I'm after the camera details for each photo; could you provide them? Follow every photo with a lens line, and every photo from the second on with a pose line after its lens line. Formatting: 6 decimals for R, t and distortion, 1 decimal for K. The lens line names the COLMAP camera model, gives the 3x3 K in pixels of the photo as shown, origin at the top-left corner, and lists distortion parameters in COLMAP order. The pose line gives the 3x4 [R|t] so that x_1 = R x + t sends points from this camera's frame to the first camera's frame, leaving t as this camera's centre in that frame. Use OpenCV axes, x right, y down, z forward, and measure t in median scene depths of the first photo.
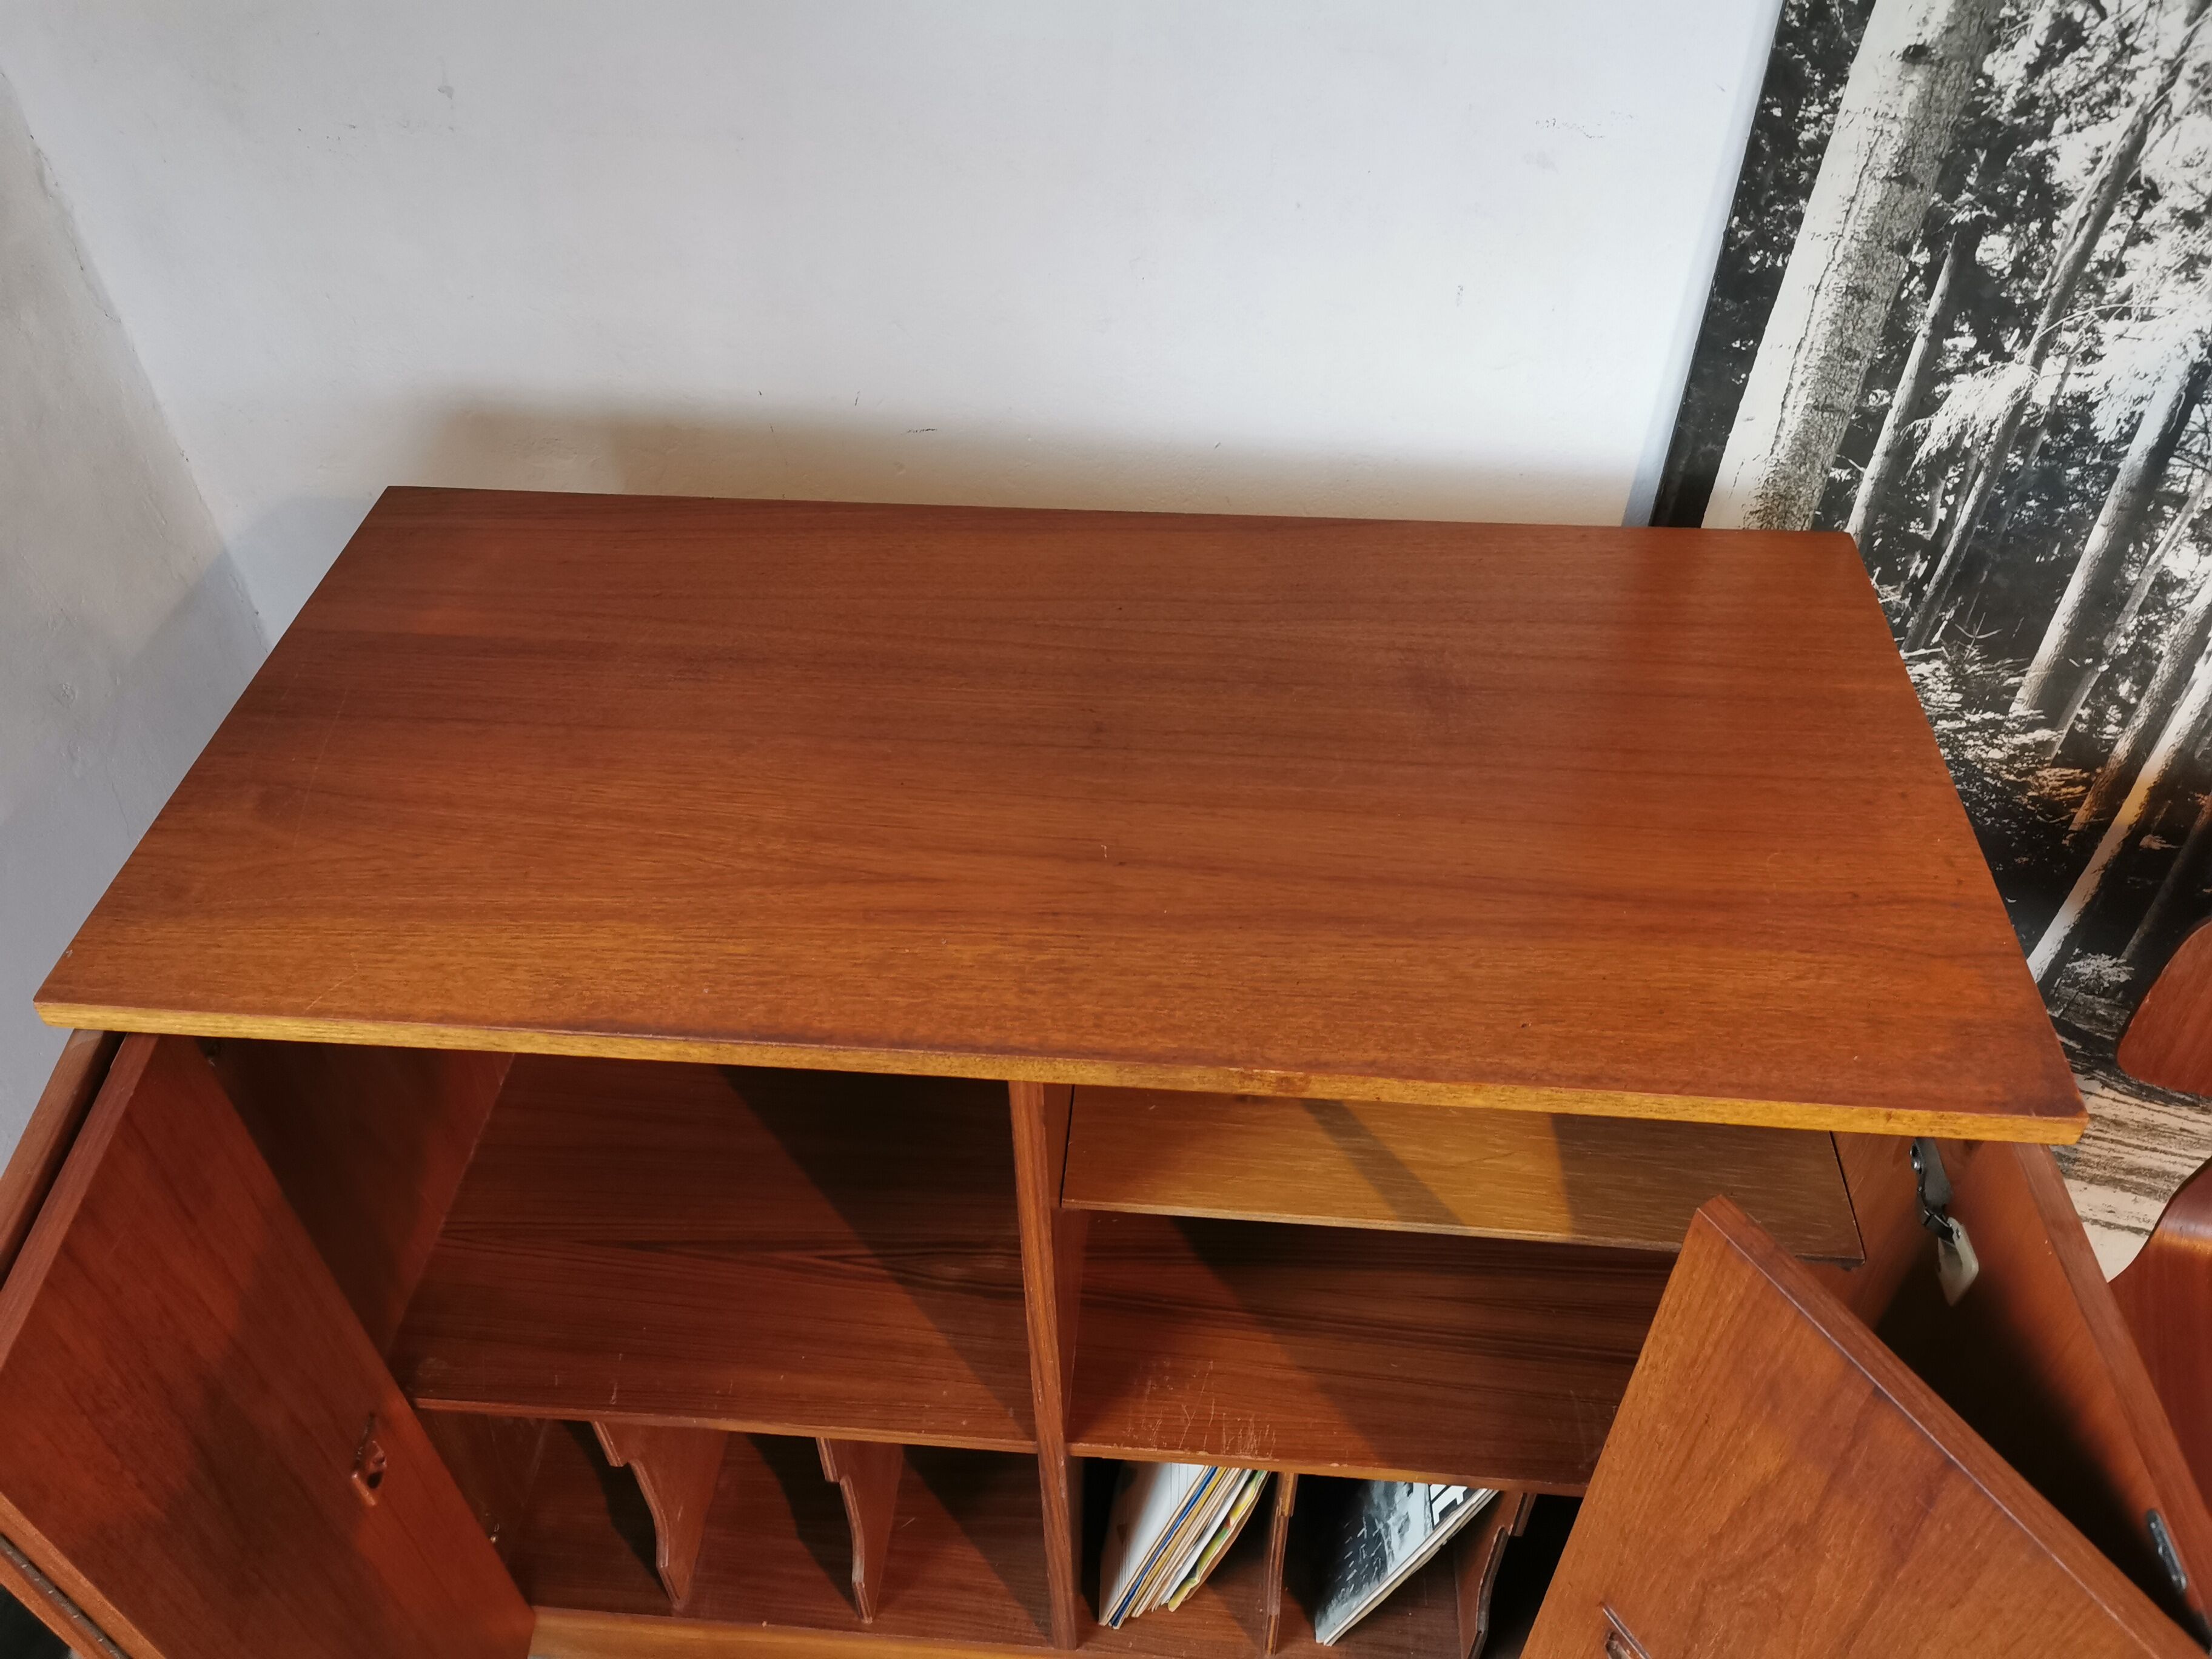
lens RADIAL K [[1716.1, 0, 1086.1], [0, 1716.1, 831.9], [0, 0, 1]] dist [0.054177, -0.088545]
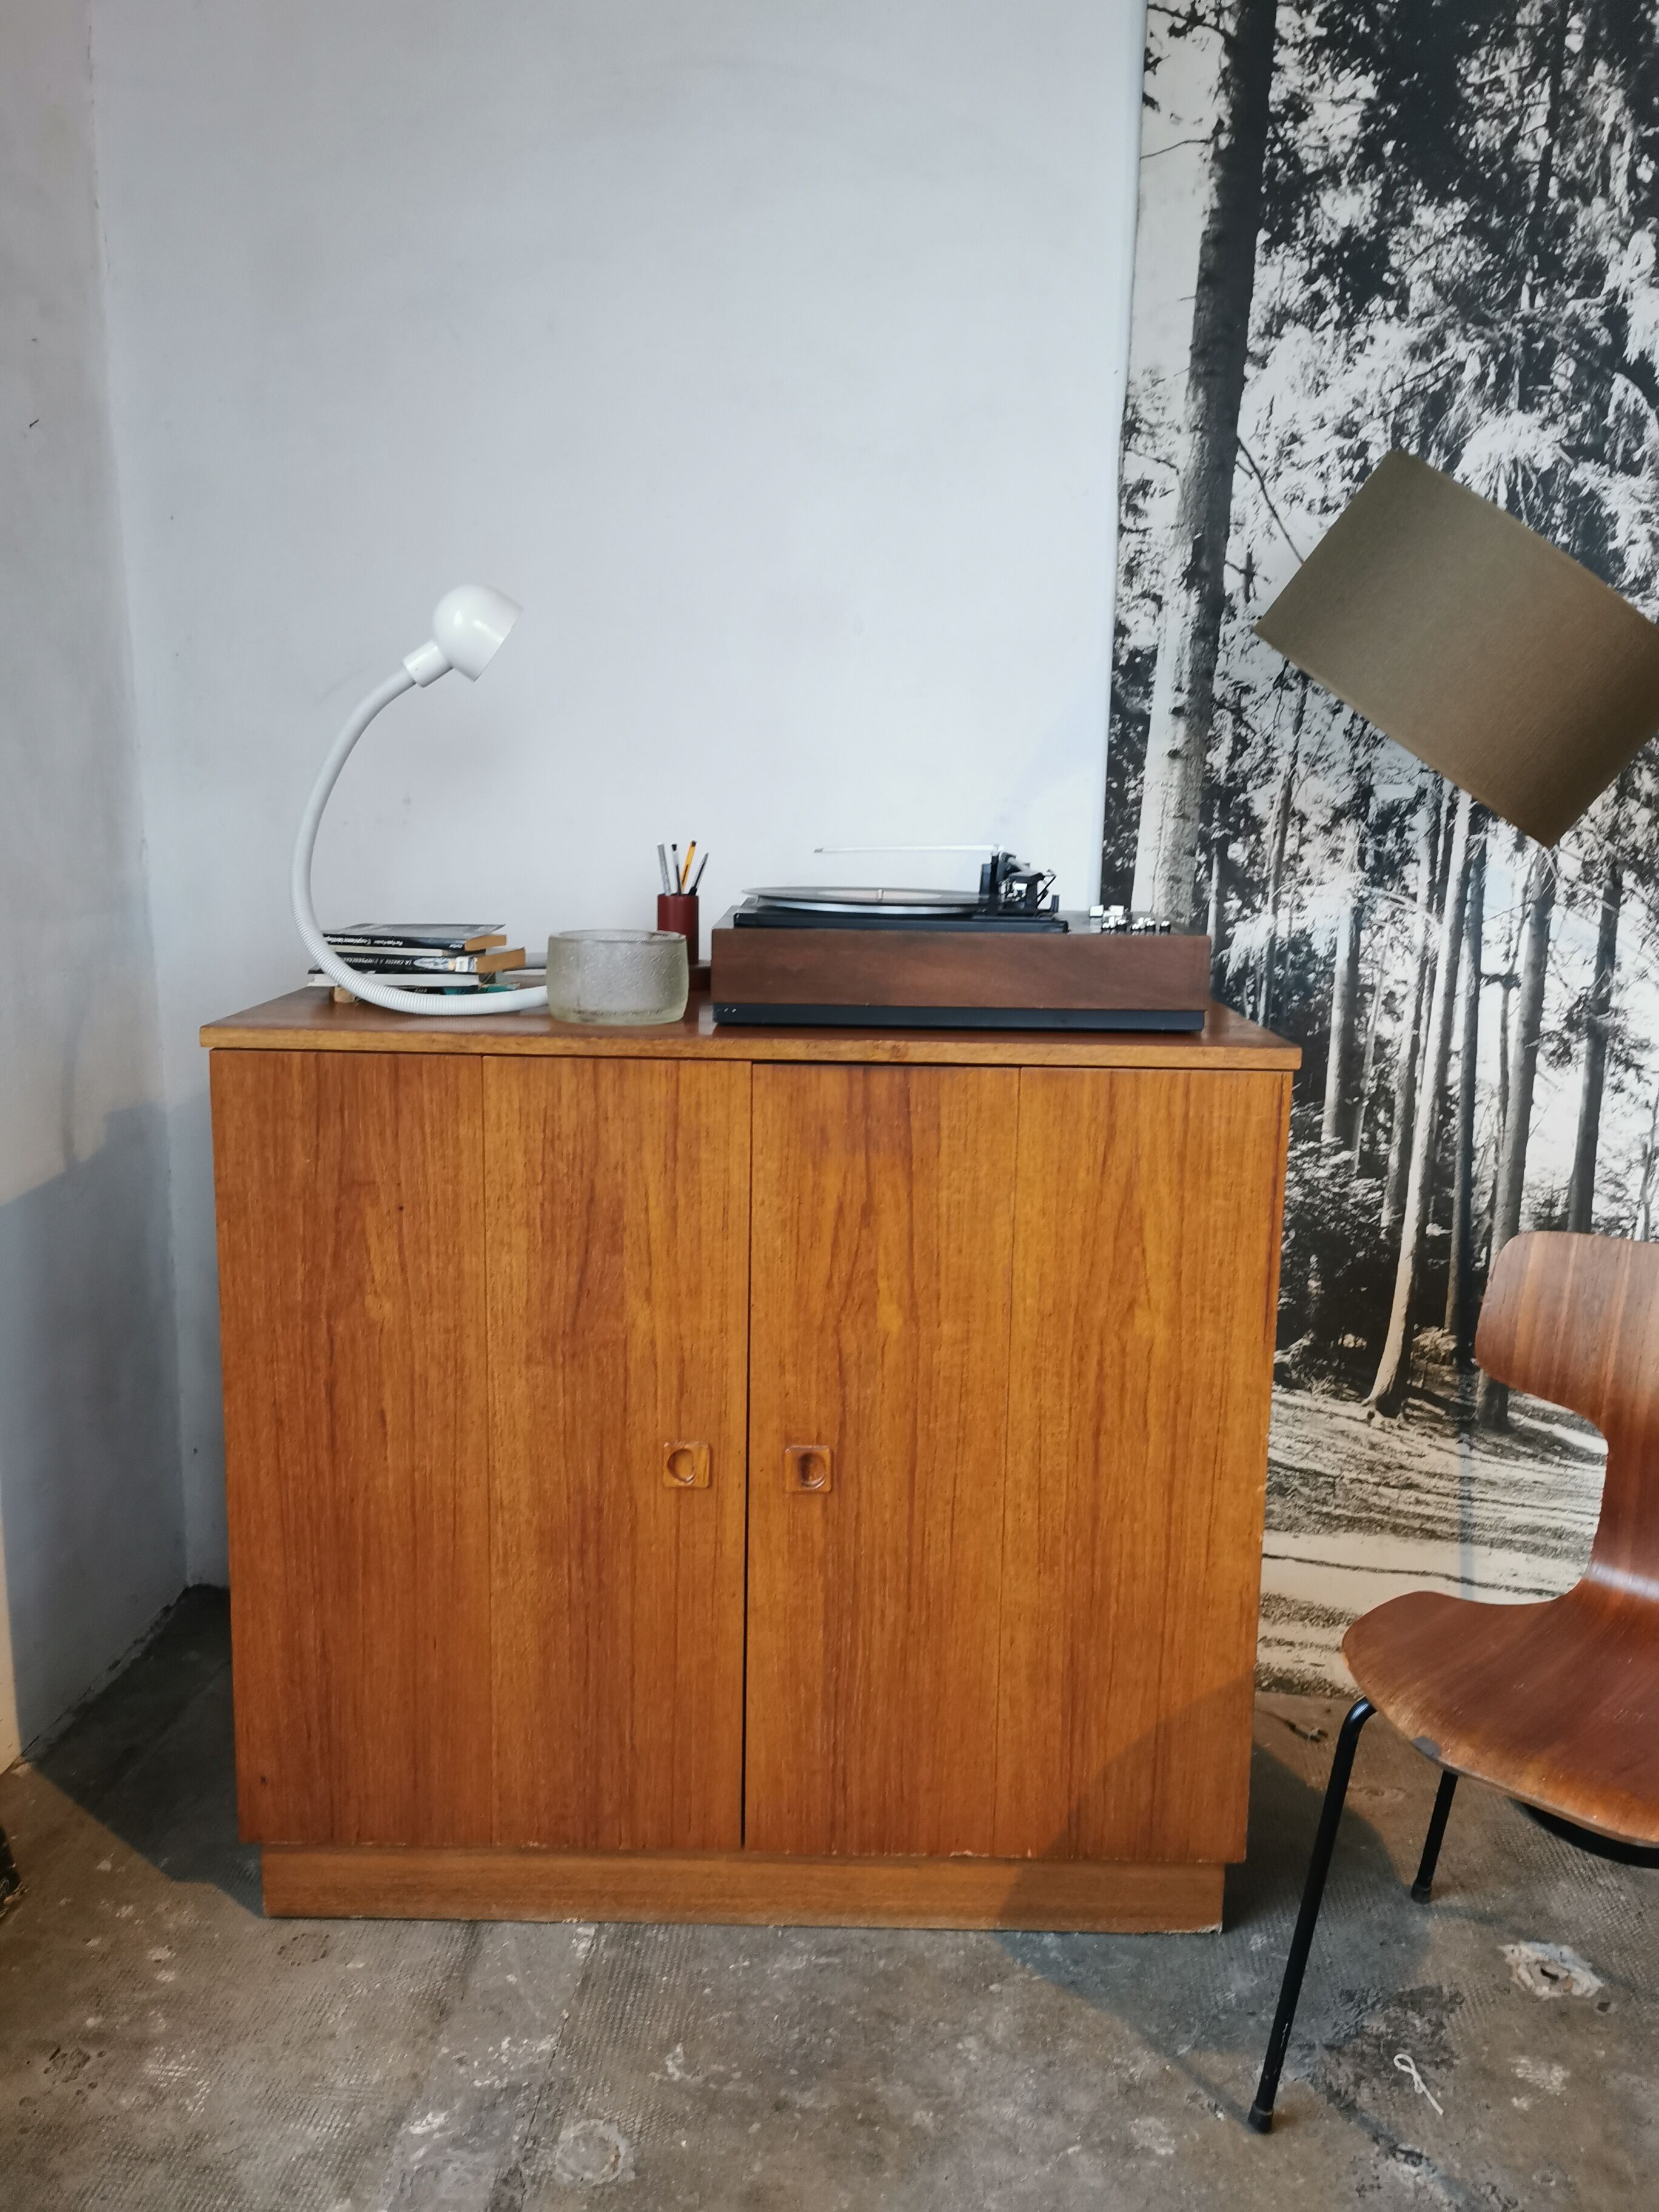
lens RADIAL K [[1717.7, 0, 822.2], [0, 1717.7, 1071.1], [0, 0, 1]] dist [0.051944, -0.071404]
pose [[0.995856, 0.023407, 0.087881, -0.094401], [0.030415, 0.824954, -0.564380, 0.889967], [-0.085709, 0.564715, 0.820824, -0.383669]]
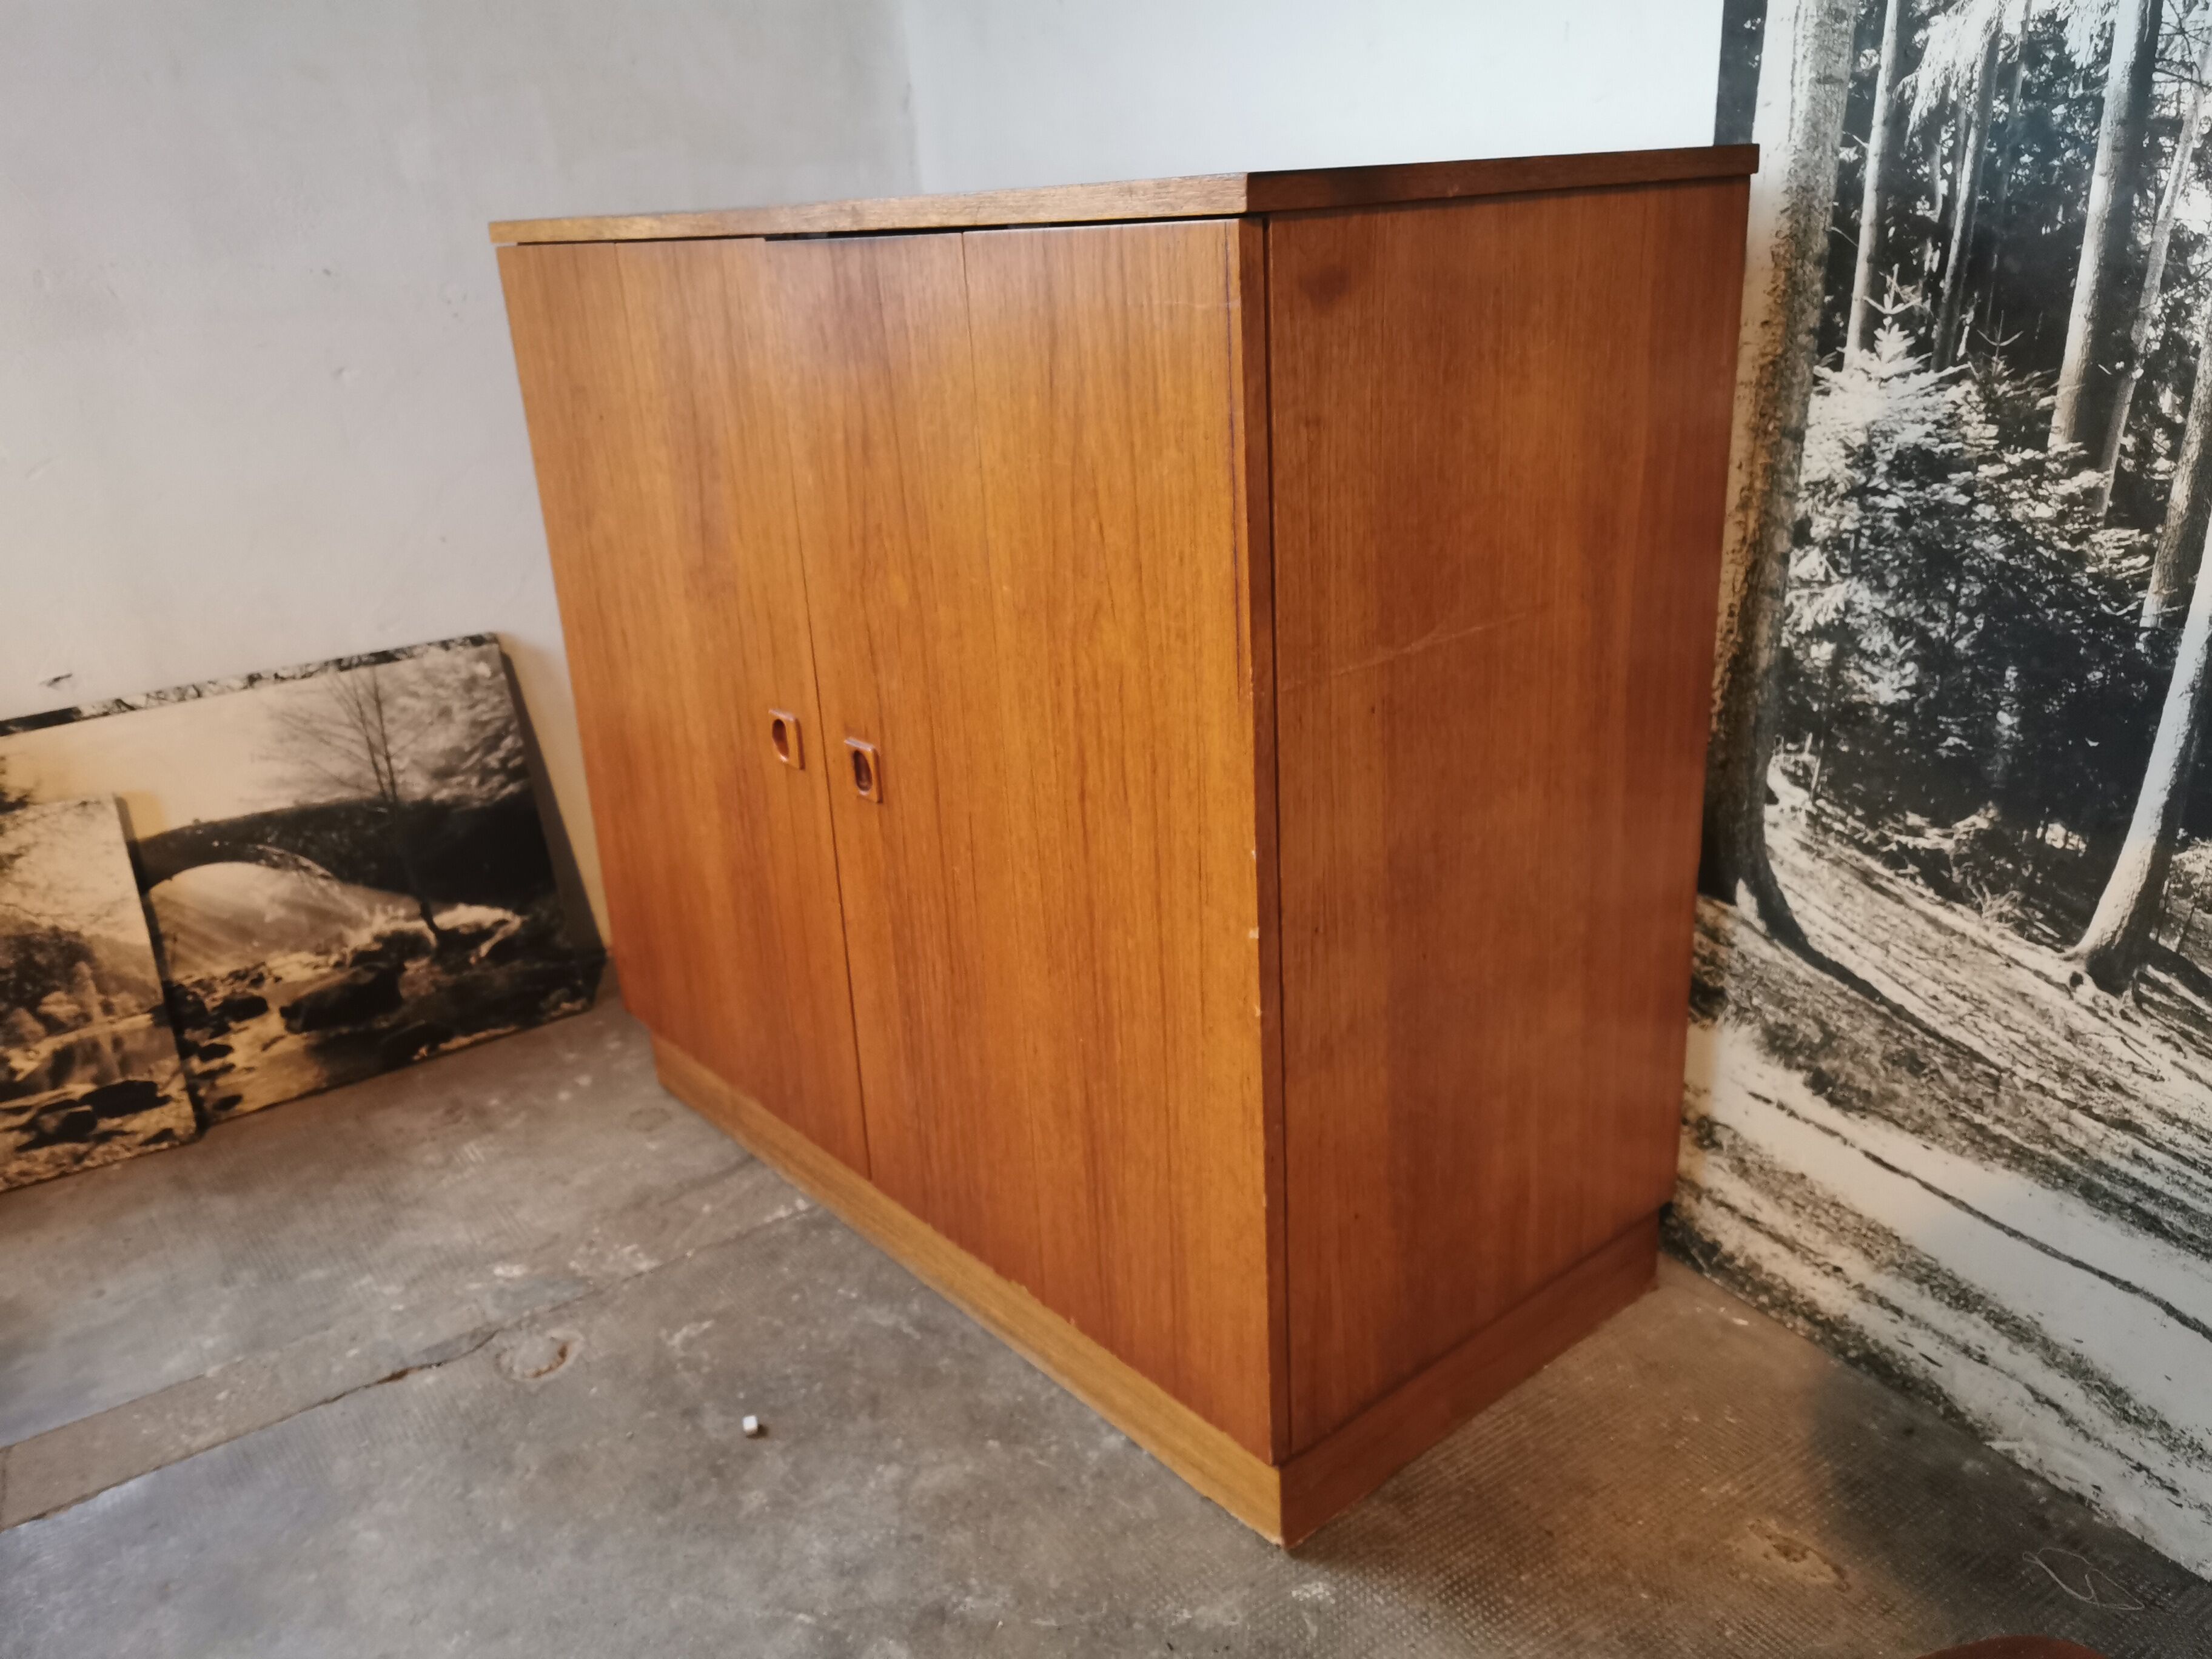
lens RADIAL K [[1740.0, 0, 1073.0], [0, 1740.0, 832.6], [0, 0, 1]] dist [0.031831, -0.044677]
pose [[0.696498, 0.227438, -0.680561, 0.941030], [-0.466059, 0.864538, -0.188052, 0.546840], [0.545600, 0.448160, 0.708148, 0.239281]]
